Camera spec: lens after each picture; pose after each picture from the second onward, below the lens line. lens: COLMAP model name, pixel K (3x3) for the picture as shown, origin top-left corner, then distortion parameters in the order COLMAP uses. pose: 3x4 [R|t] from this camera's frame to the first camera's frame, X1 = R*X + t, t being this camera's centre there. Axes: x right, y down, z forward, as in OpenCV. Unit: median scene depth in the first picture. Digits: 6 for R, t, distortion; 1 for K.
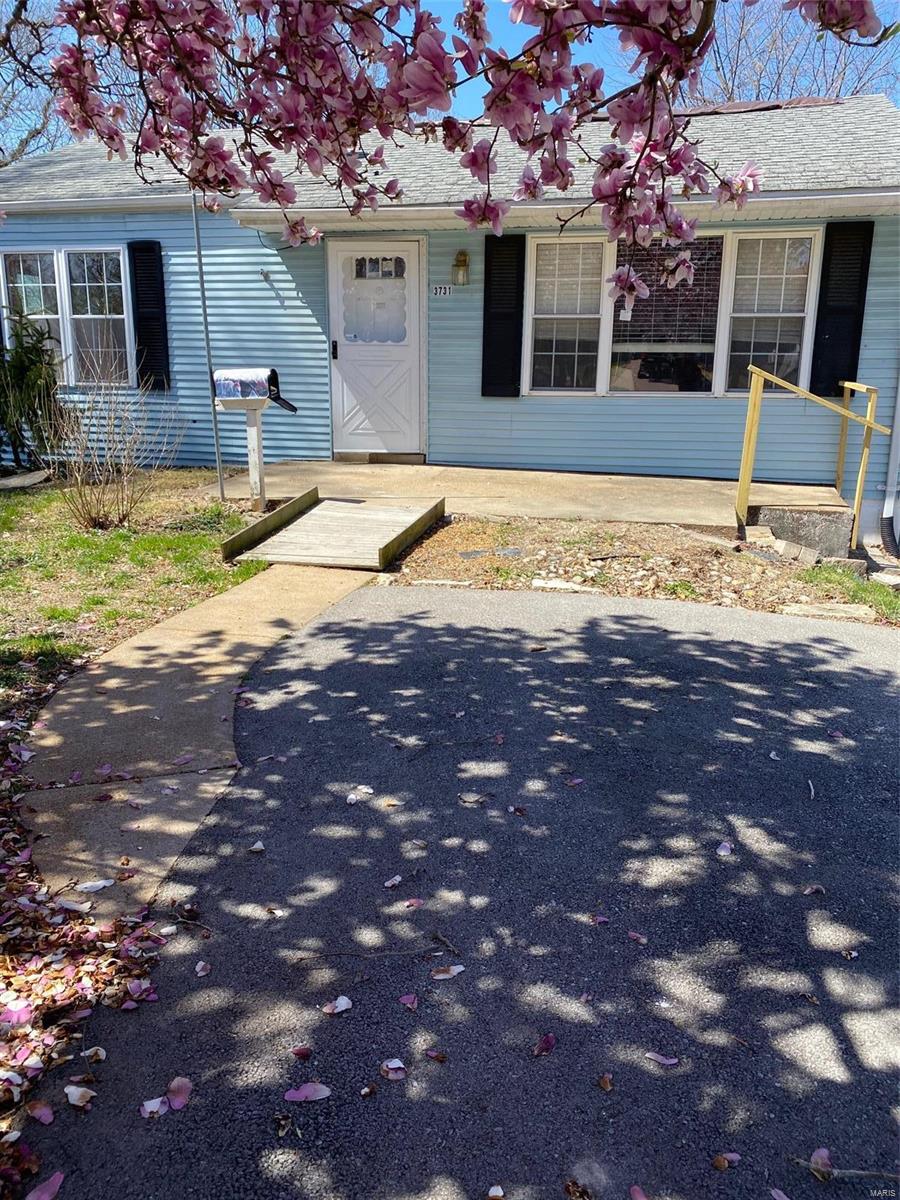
lens RADIAL K [[932.8, 0, 448.8], [0, 932.8, 597.8], [0, 0, 1]] dist [0.005133, -0.001527]
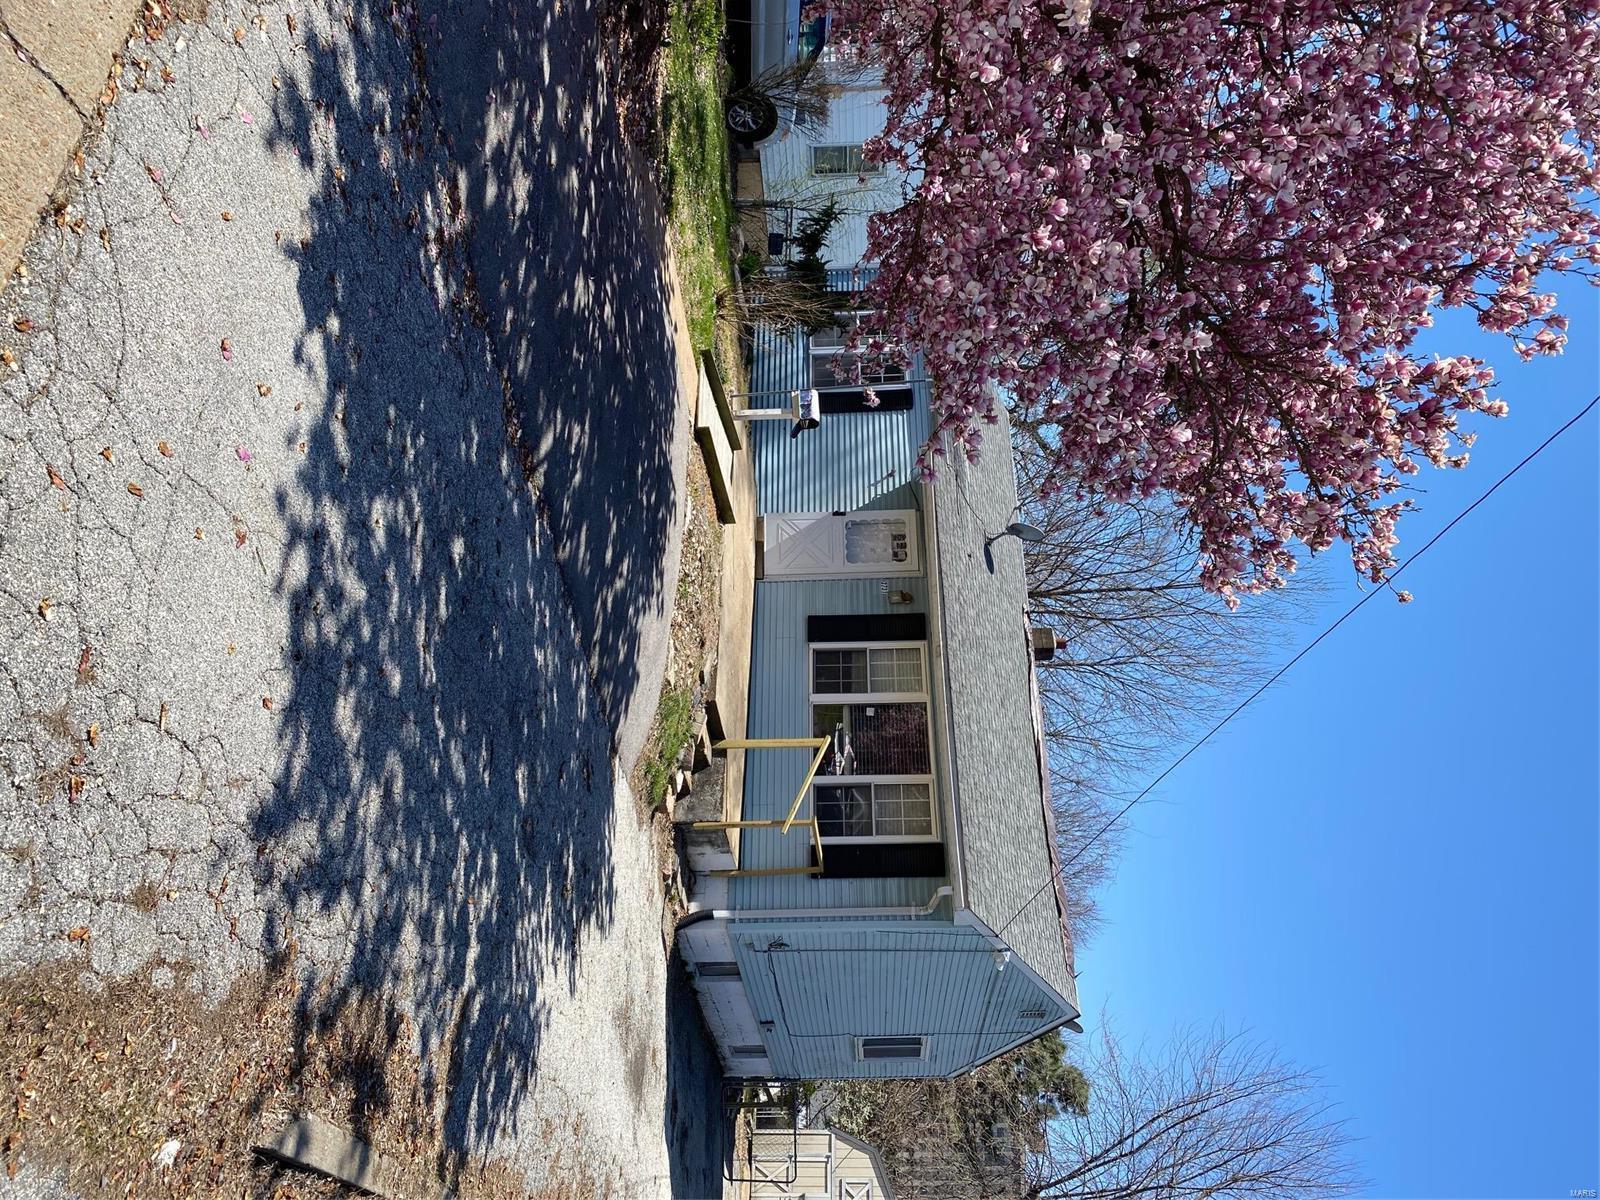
lens RADIAL K [[1243.7, 0, 797.8], [0, 1243.7, 600.3], [0, 0, 1]] dist [0.005133, -0.001527]
pose [[0.016345, 0.935208, -0.353722, 0.637709], [-0.982279, -0.051041, -0.180338, 0.111011], [-0.186708, 0.350402, 0.917801, -0.598408]]
